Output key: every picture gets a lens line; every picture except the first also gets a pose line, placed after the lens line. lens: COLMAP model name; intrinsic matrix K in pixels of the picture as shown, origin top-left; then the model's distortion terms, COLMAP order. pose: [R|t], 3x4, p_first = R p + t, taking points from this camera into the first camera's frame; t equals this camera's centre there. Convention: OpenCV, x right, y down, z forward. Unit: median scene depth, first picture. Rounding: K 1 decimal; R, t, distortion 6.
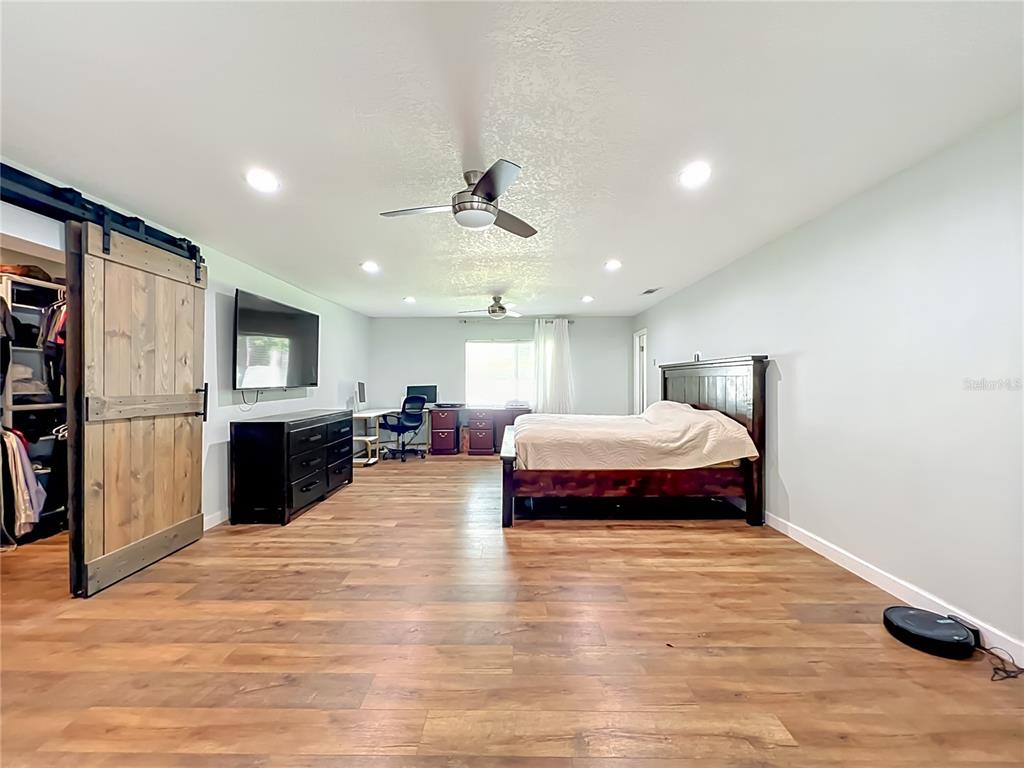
lens RADIAL K [[413.7, 0, 508.7], [0, 413.7, 384.6], [0, 0, 1]] dist [-0.000027, 0.000176]
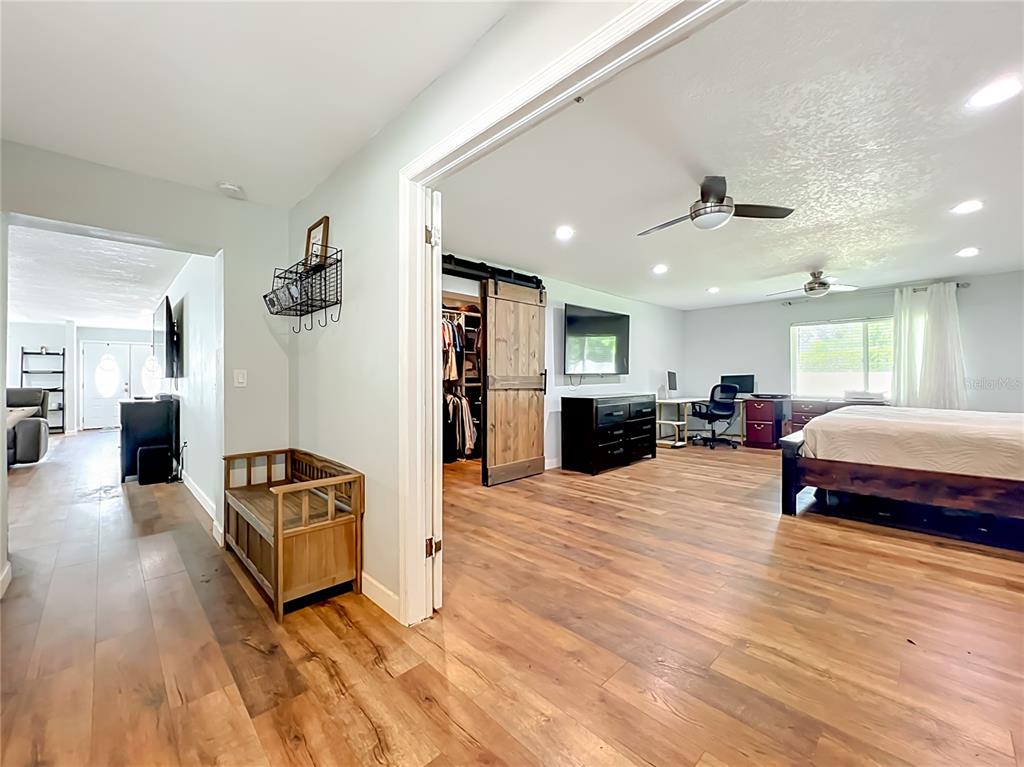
lens RADIAL K [[413.7, 0, 510.5], [0, 413.7, 379.0], [0, 0, 1]] dist [-0.000027, 0.000176]
pose [[0.708425, 0.000741, -0.705786, 0.235974], [-0.002024, 0.999997, -0.000982, 0.033242], [0.705783, 0.002124, 0.708425, -0.153179]]
